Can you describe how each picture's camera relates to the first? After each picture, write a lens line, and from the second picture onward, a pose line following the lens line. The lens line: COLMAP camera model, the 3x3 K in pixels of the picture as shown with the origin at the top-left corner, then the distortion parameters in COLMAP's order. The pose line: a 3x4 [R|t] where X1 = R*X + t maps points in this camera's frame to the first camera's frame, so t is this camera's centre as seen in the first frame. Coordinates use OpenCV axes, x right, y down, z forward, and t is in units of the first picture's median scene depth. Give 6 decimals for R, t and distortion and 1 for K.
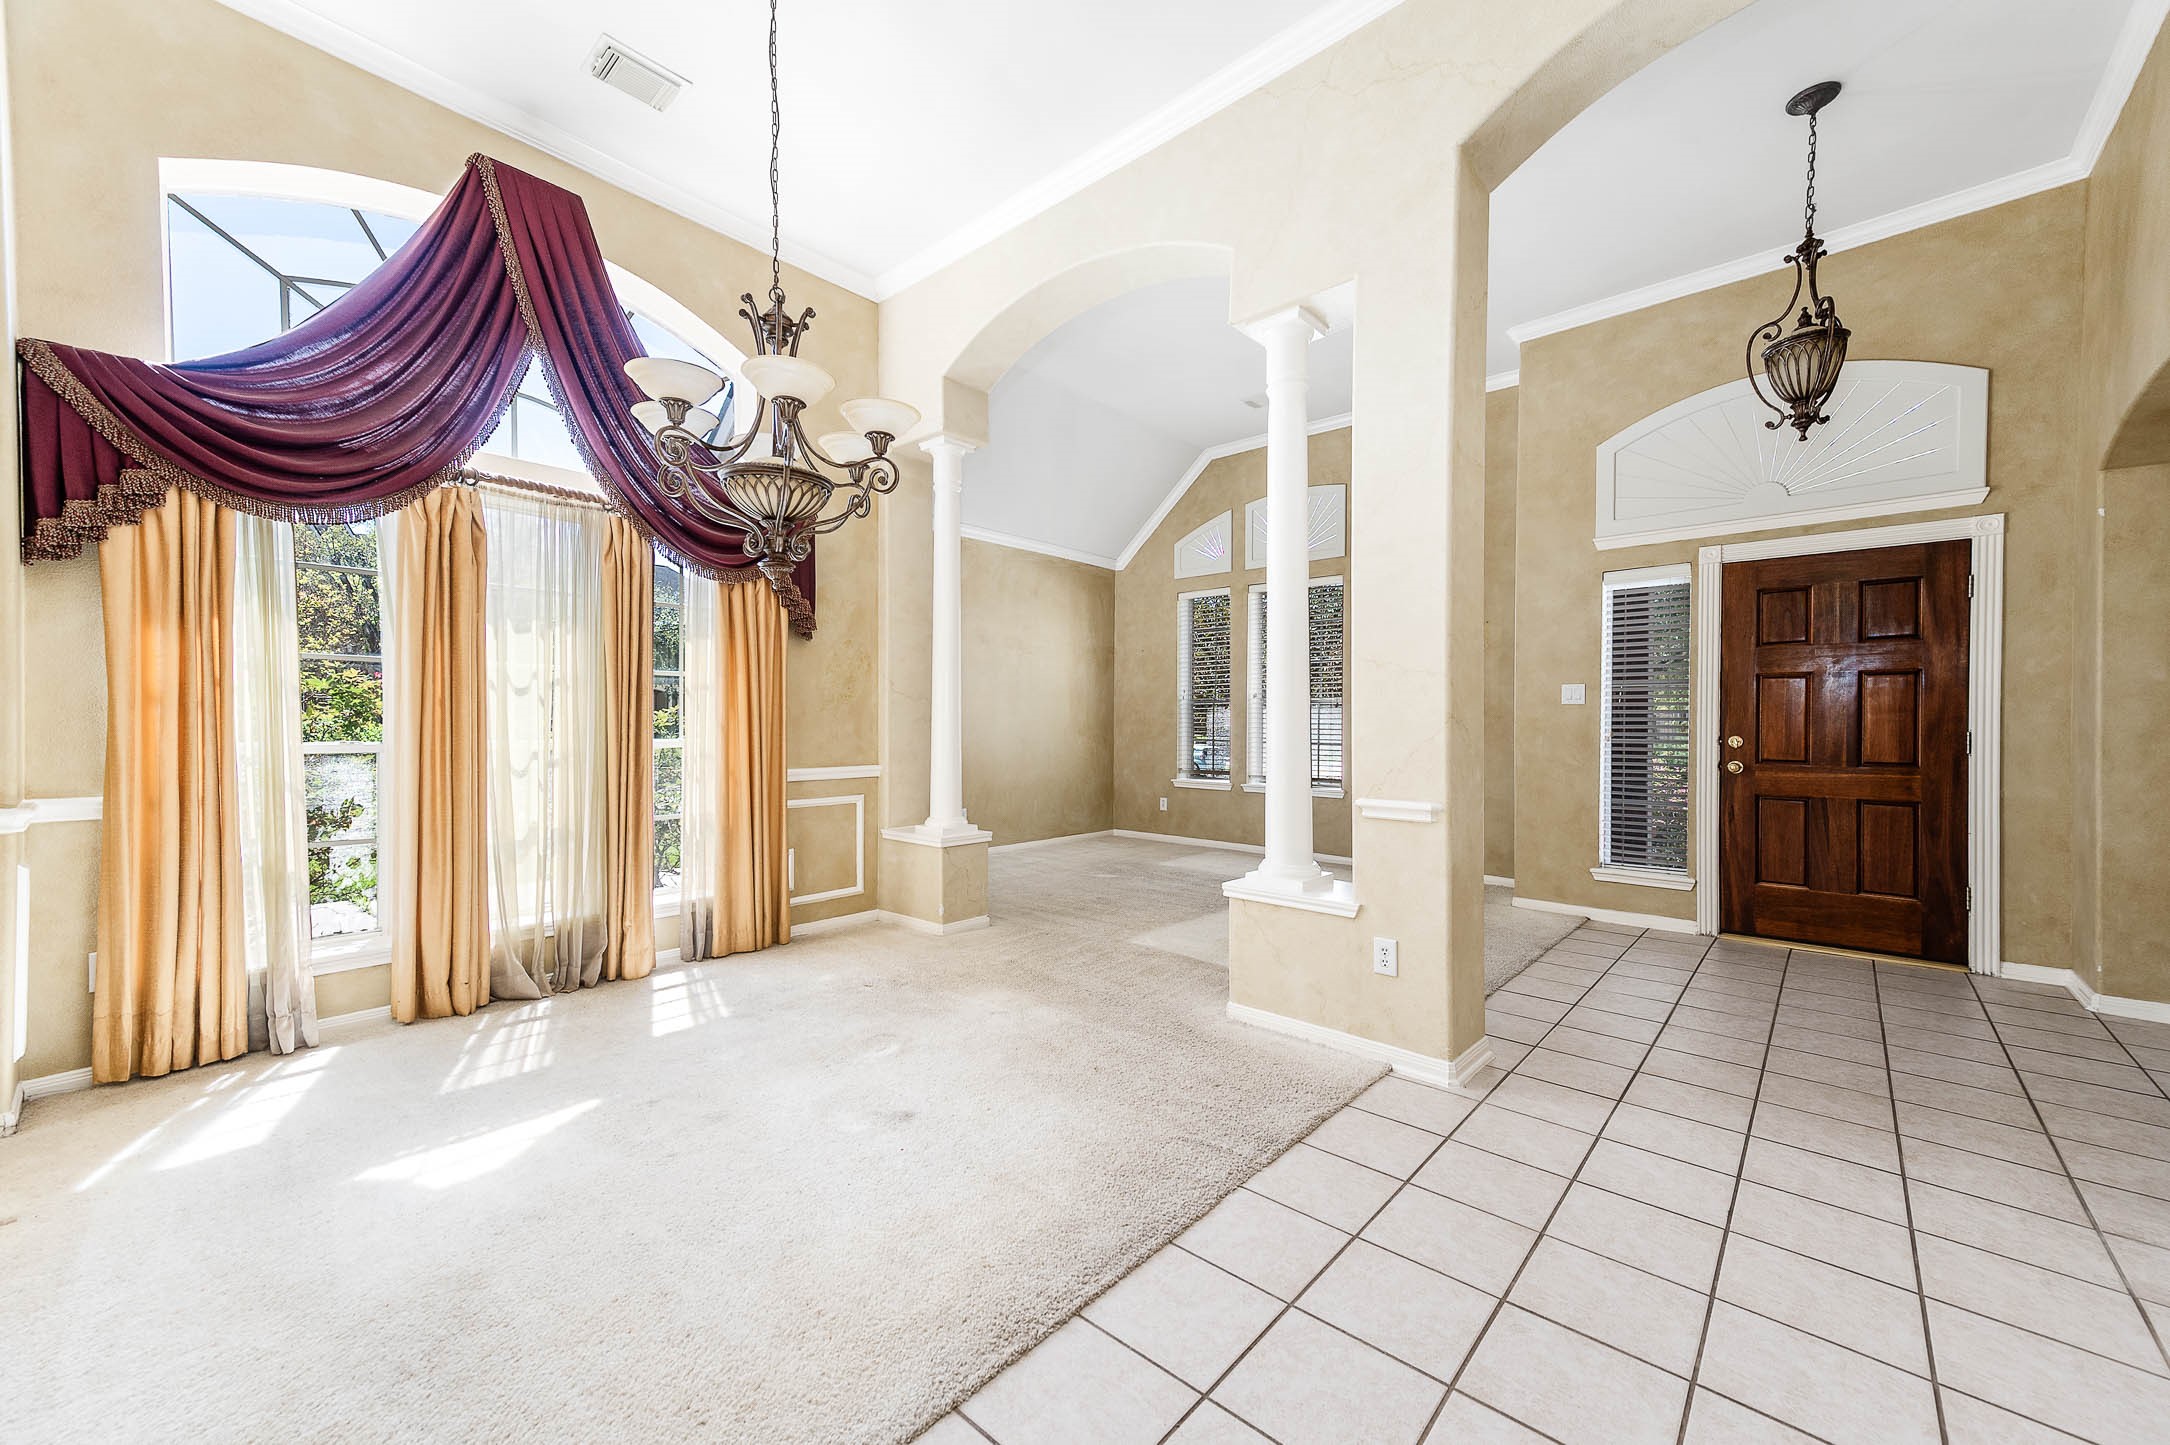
lens RADIAL K [[832.9, 0, 1067.9], [0, 832.9, 719.4], [0, 0, 1]] dist [0.001150, 0.002553]
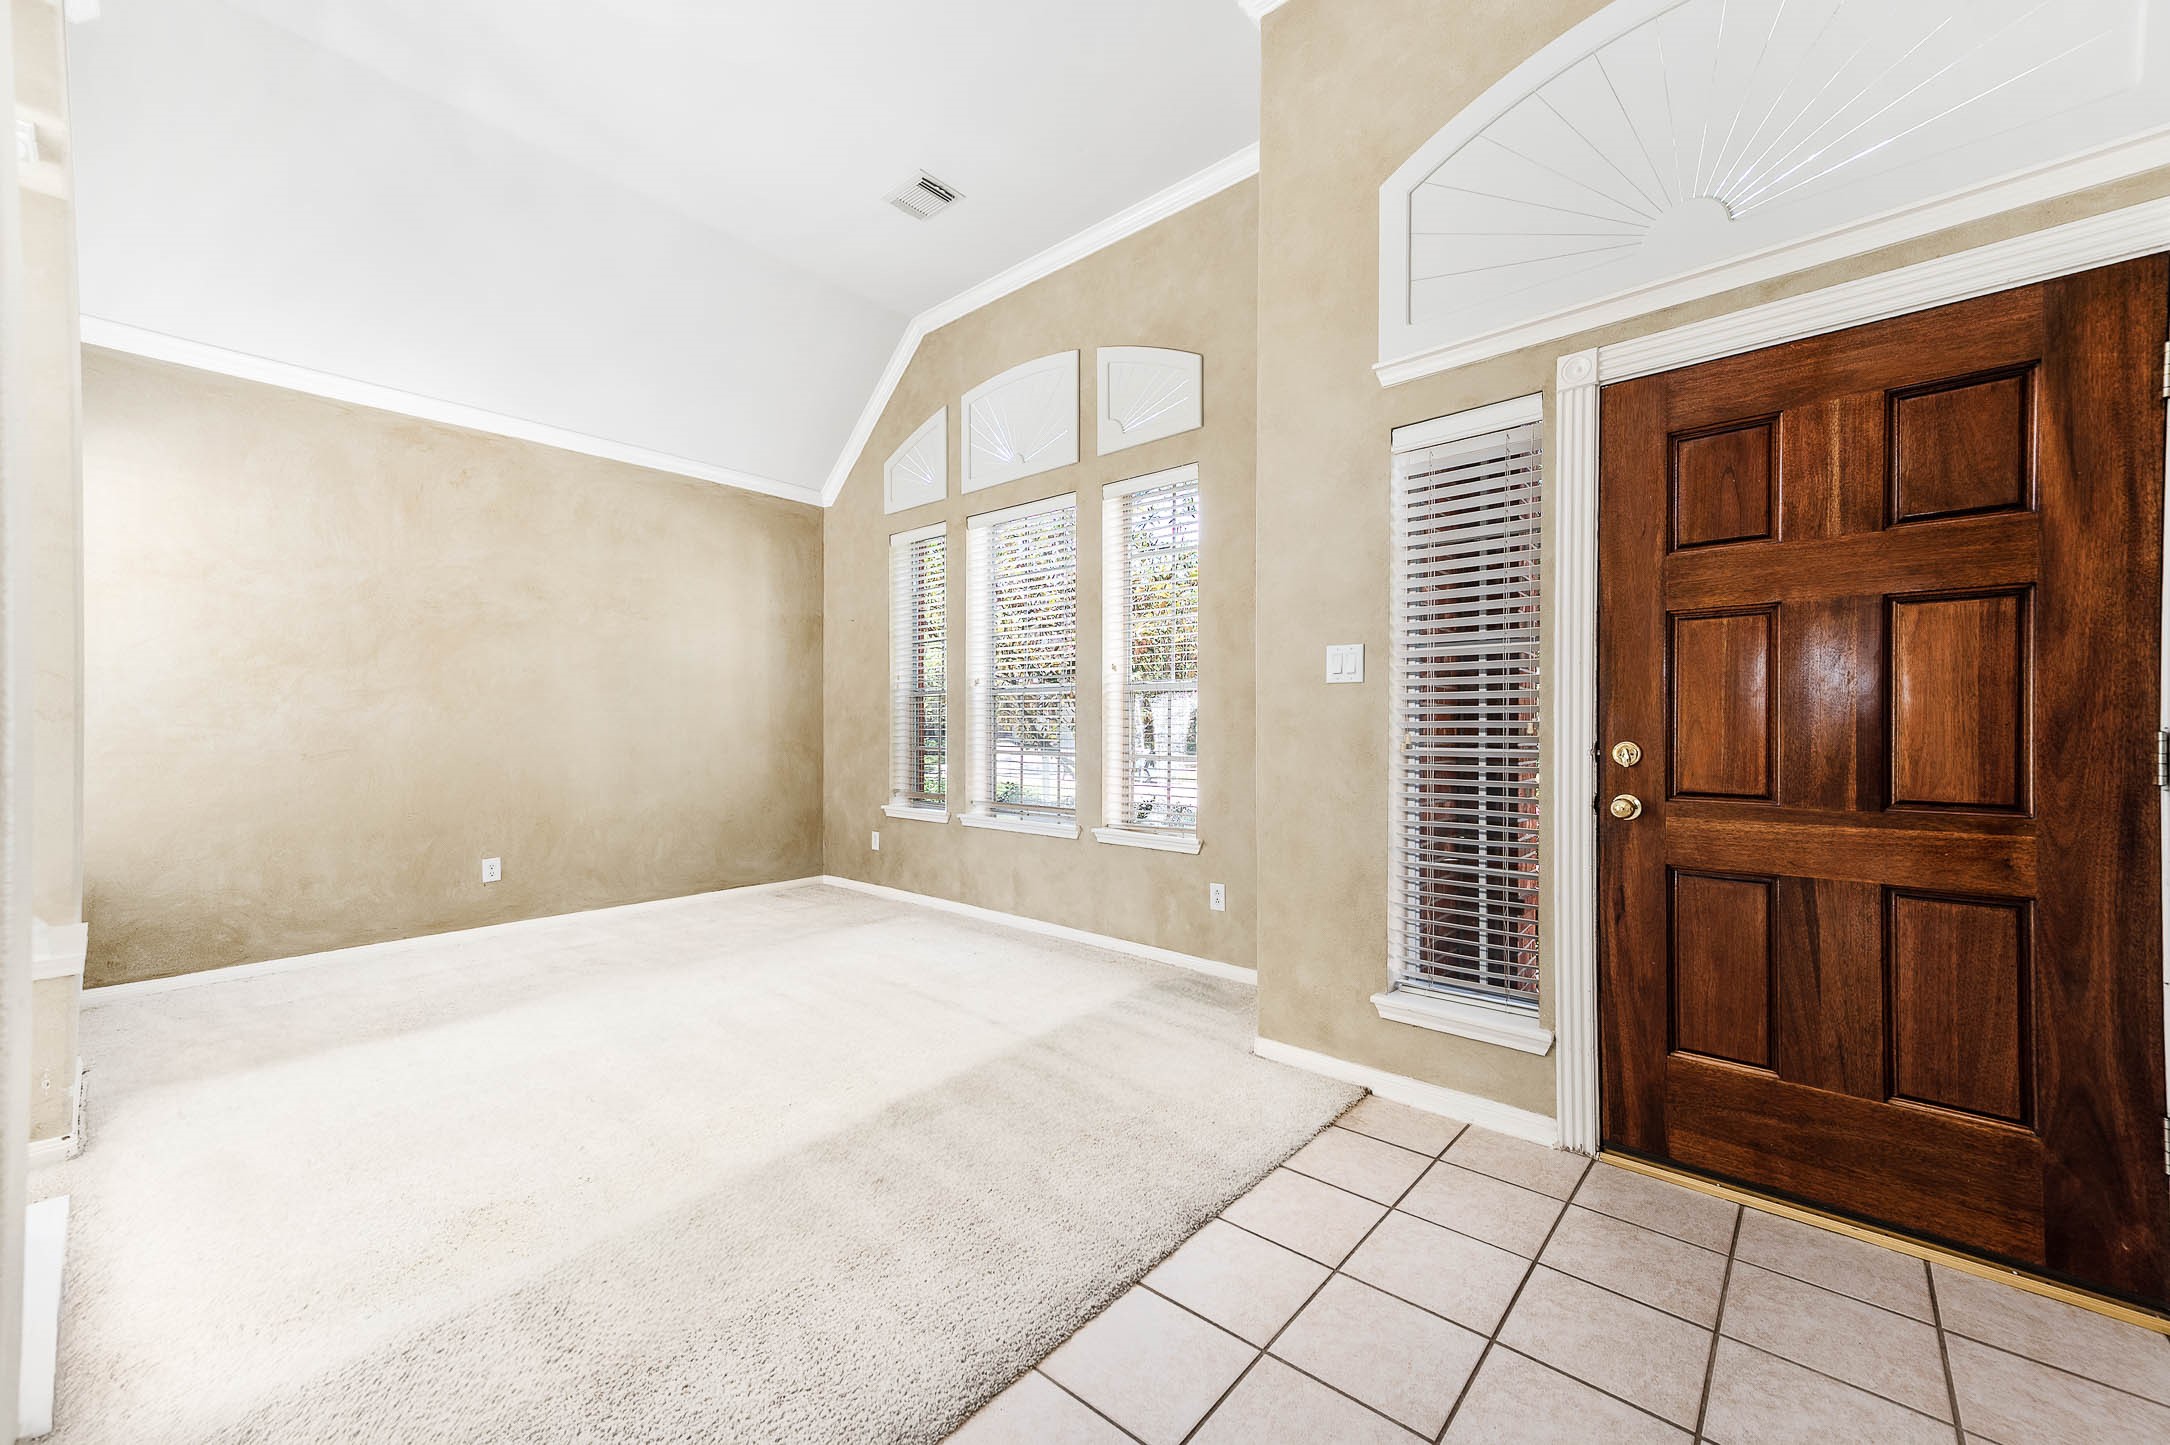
lens RADIAL K [[841.7, 0, 1085.0], [0, 841.7, 722.5], [0, 0, 1]] dist [0.018143, 0.000352]
pose [[0.999798, -0.008027, 0.018434, 0.474458], [0.007966, 0.999963, 0.003381, 0.004015], [-0.018461, -0.003233, 0.999824, 0.511294]]
